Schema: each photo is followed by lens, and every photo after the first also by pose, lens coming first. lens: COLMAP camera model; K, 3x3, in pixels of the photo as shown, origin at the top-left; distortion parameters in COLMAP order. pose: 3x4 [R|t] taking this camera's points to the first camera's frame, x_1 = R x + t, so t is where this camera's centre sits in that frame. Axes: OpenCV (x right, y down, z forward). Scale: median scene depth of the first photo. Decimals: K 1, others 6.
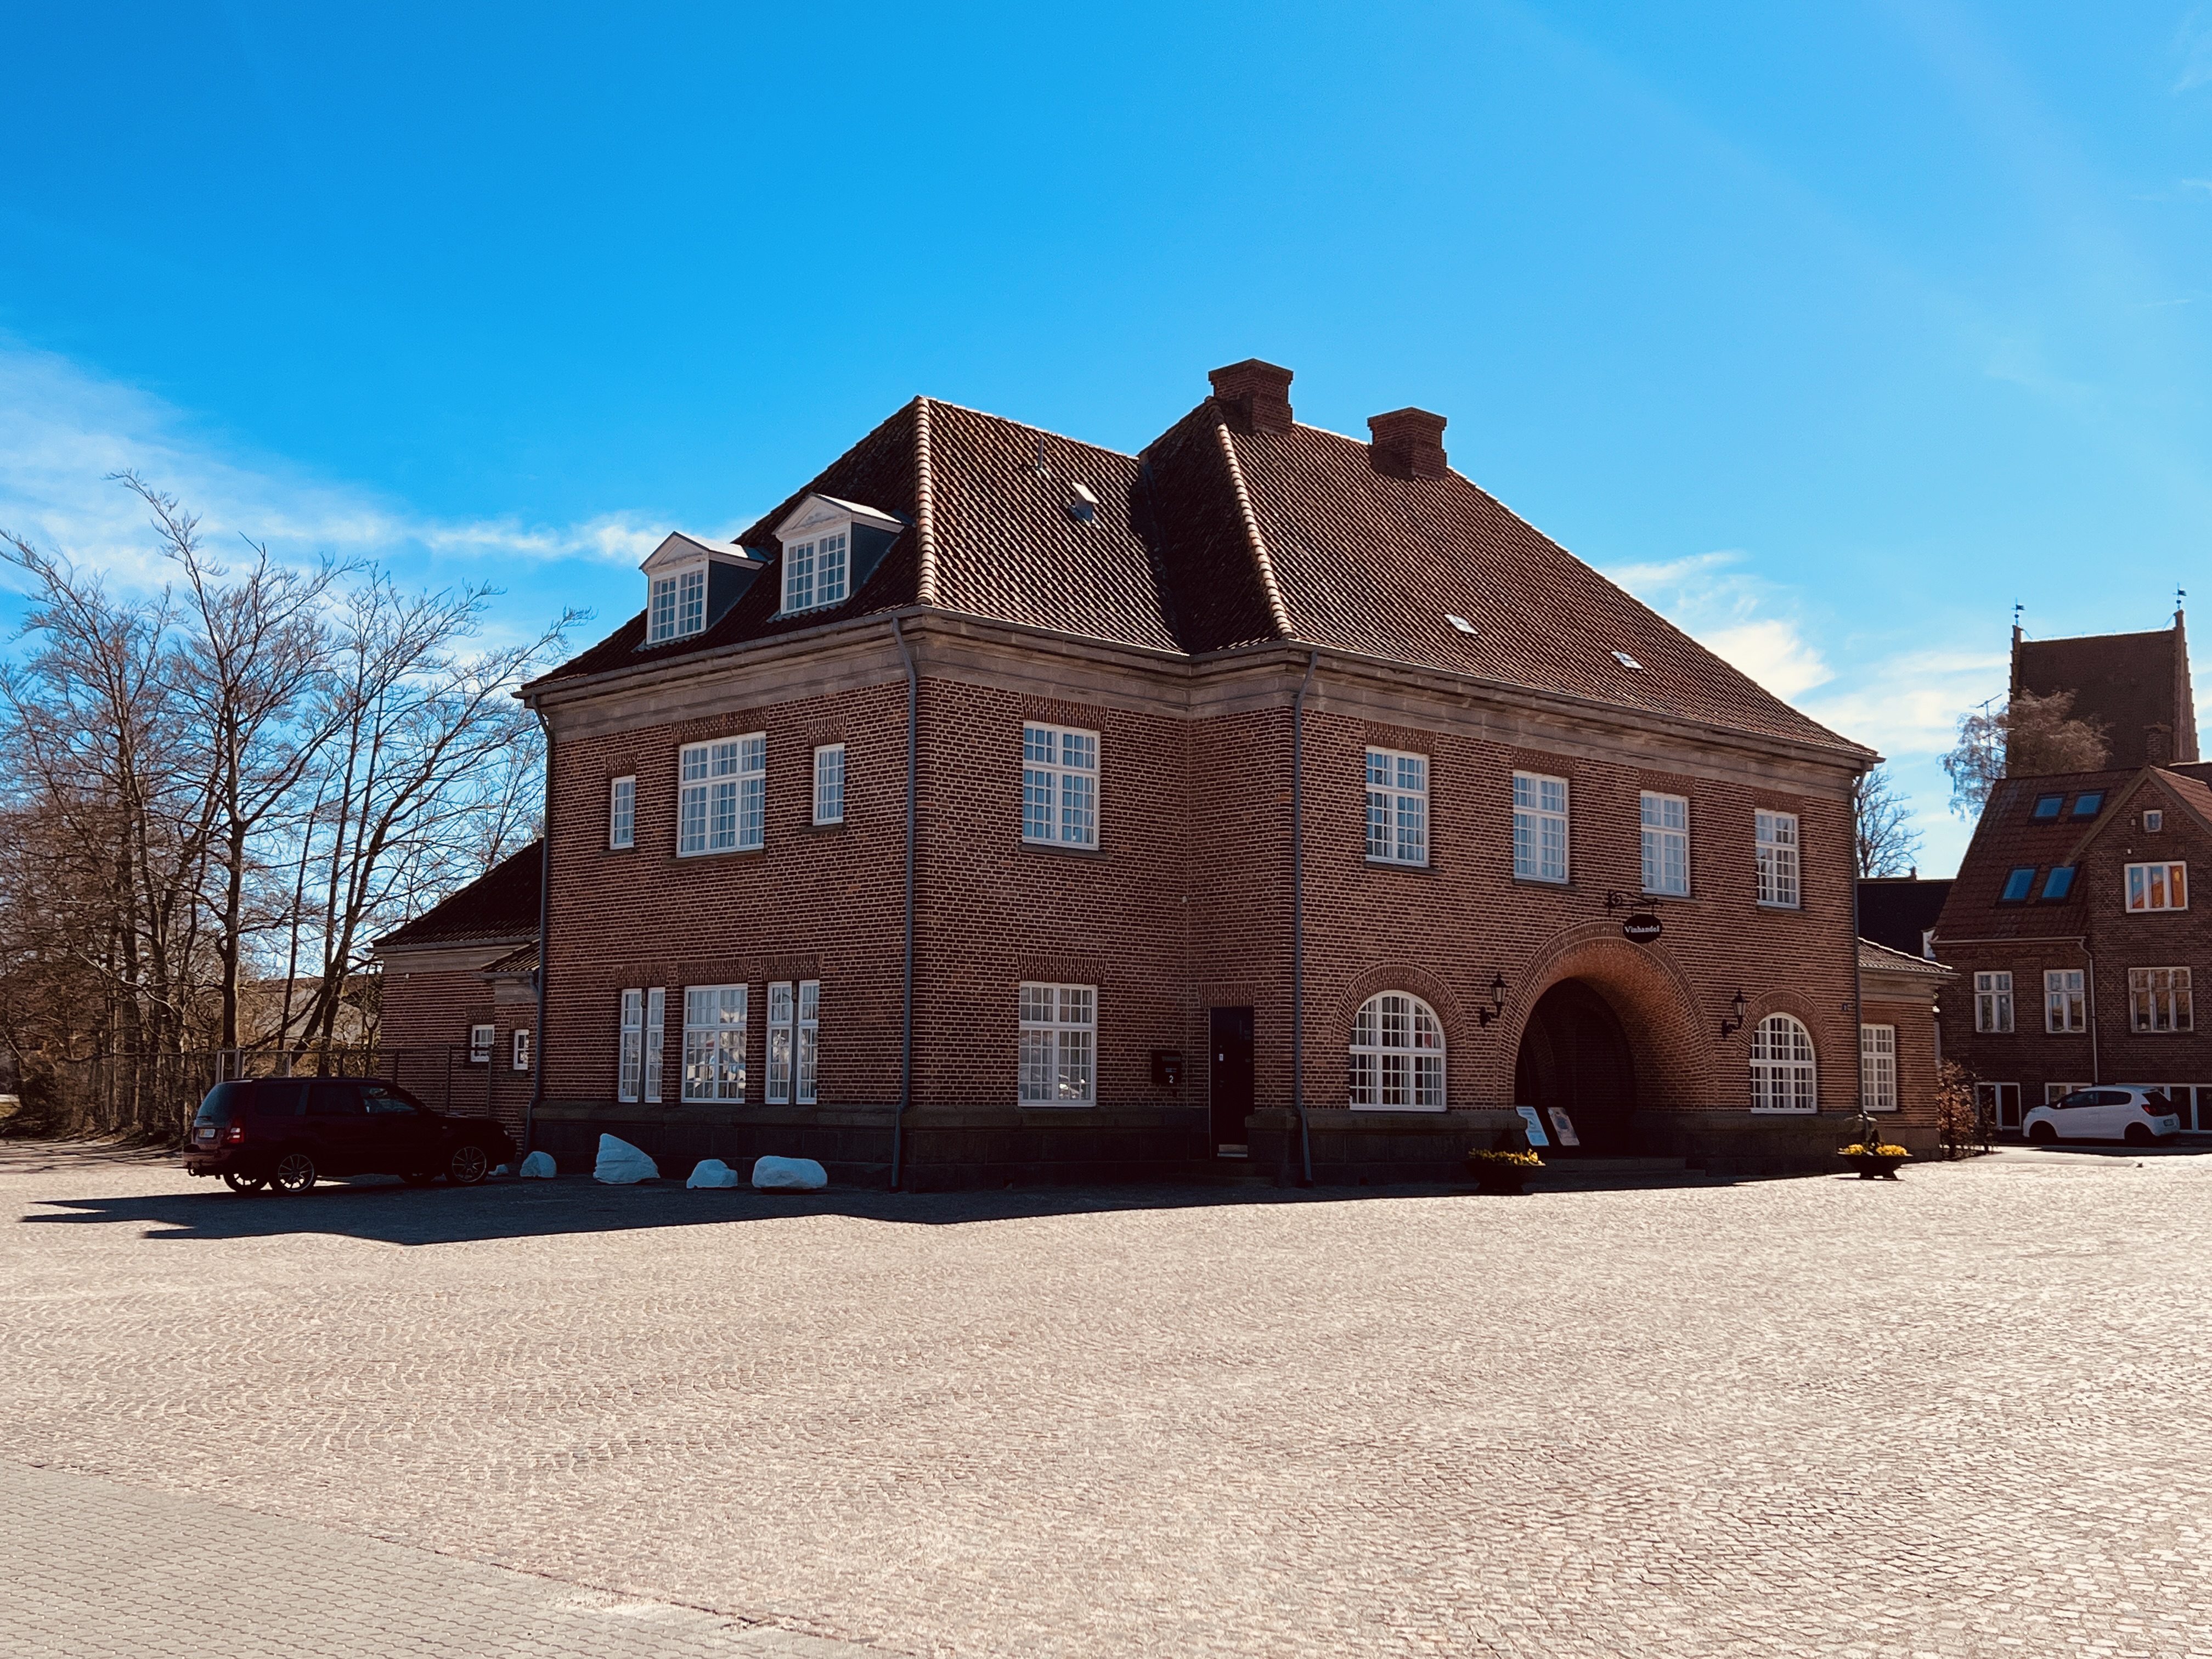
lens RADIAL K [[2393.6, 0, 1102.8], [0, 2393.6, 797.5], [0, 0, 1]] dist [0.157117, -0.484329]
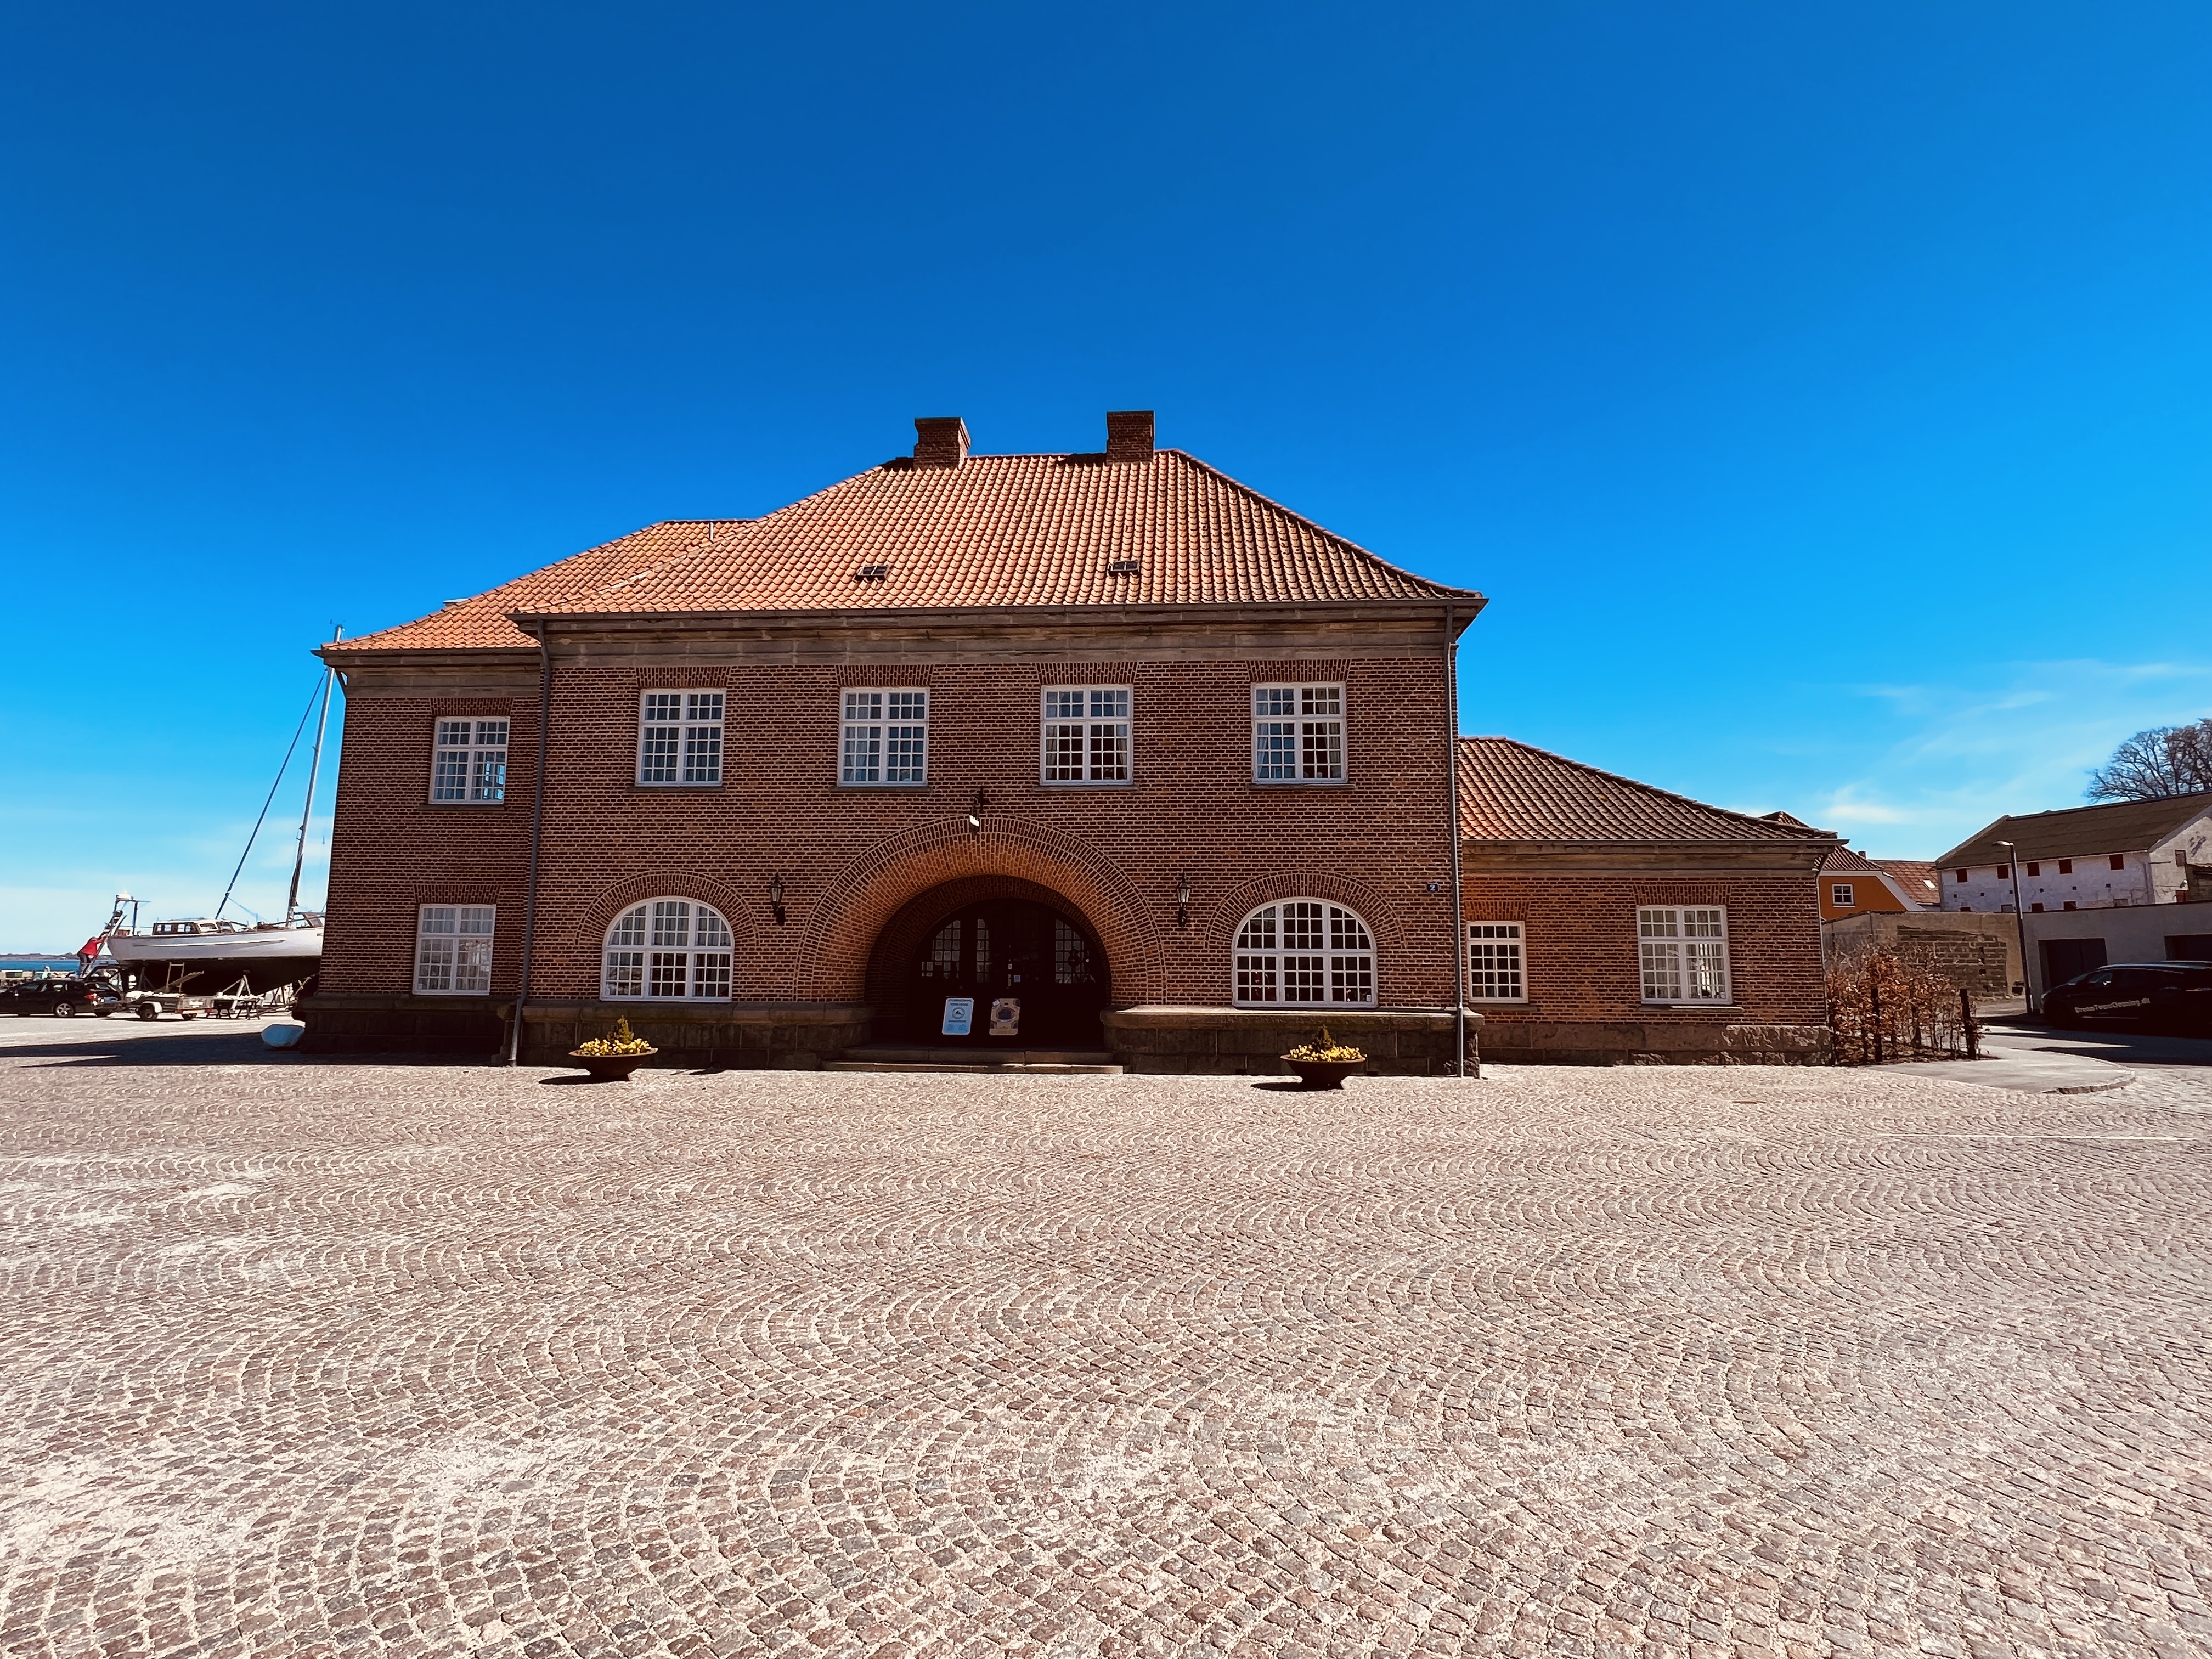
lens RADIAL K [[1056.2, 0, 1106.0], [0, 1056.2, 829.5], [0, 0, 1]] dist [0.017896, -0.025606]
pose [[0.678119, -0.098630, -0.728304, 0.585993], [0.089340, 0.994668, -0.051518, 0.086457], [0.729502, -0.030132, 0.683315, 0.750246]]
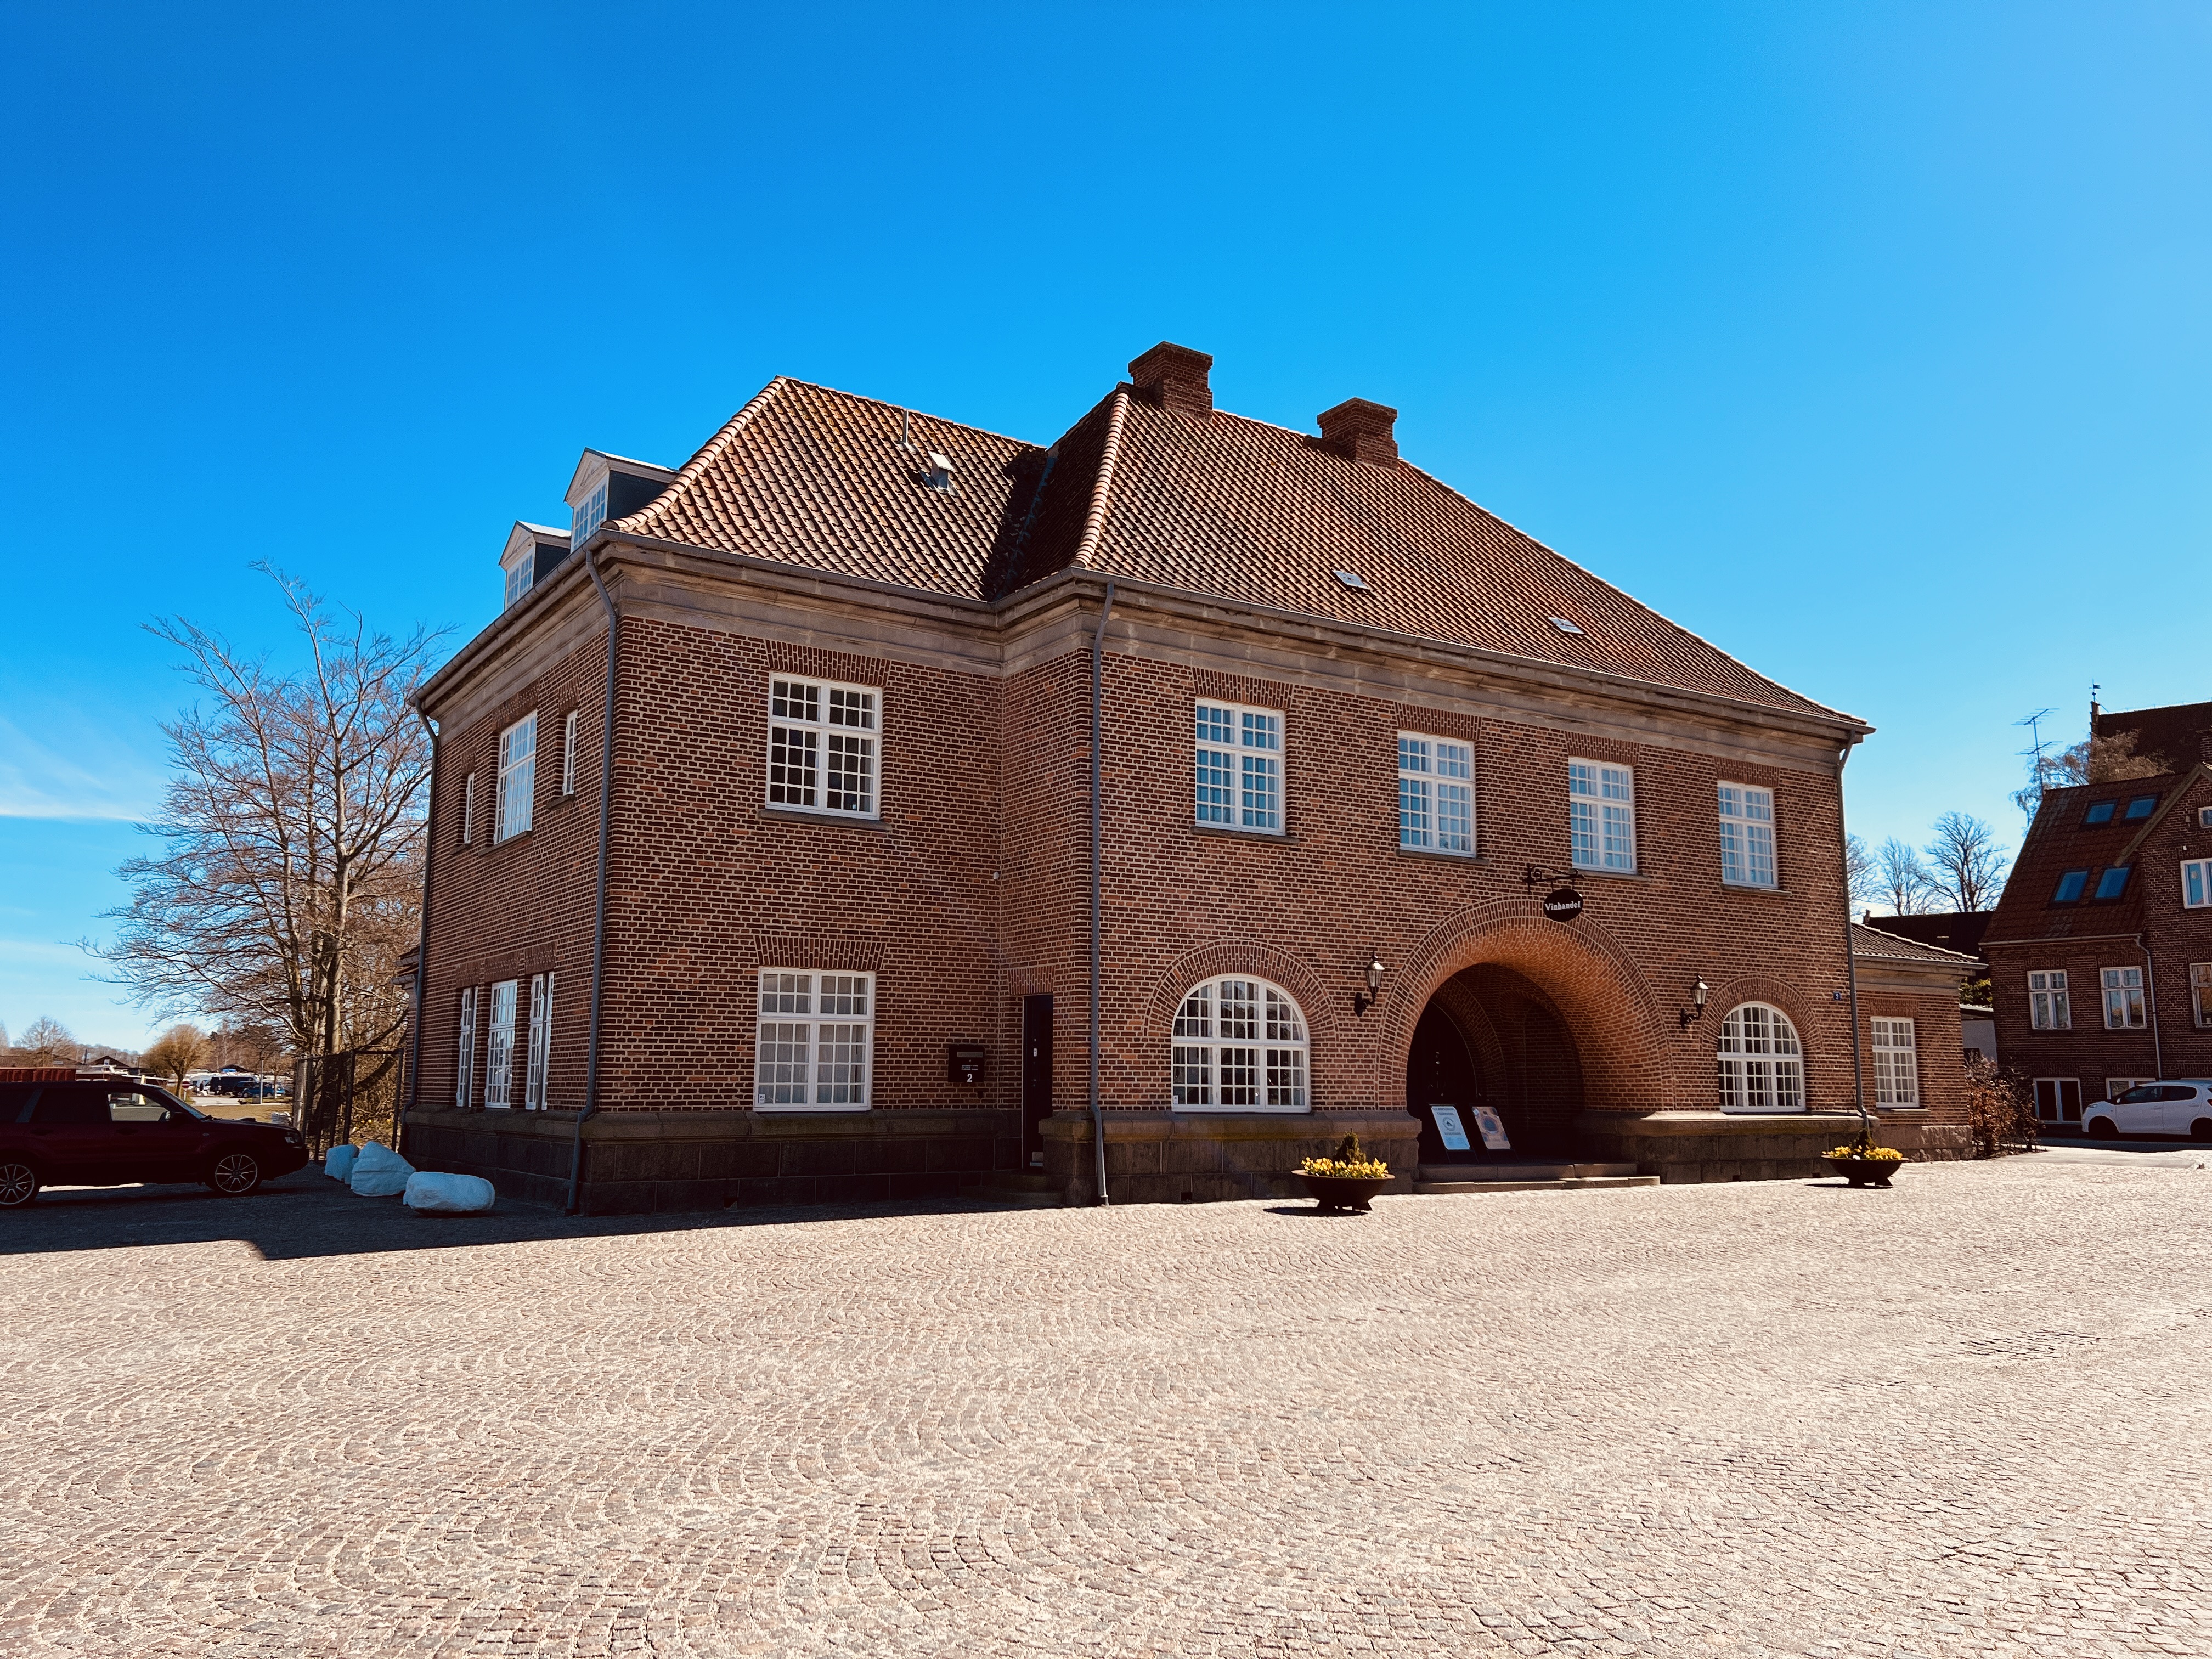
lens RADIAL K [[1670.4, 0, 1105.7], [0, 1670.4, 832.3], [0, 0, 1]] dist [0.095504, -0.133214]
pose [[0.984133, -0.031762, -0.174569, 0.169097], [0.026398, 0.999108, -0.032966, 0.044100], [0.175460, 0.027835, 0.984093, 0.361669]]
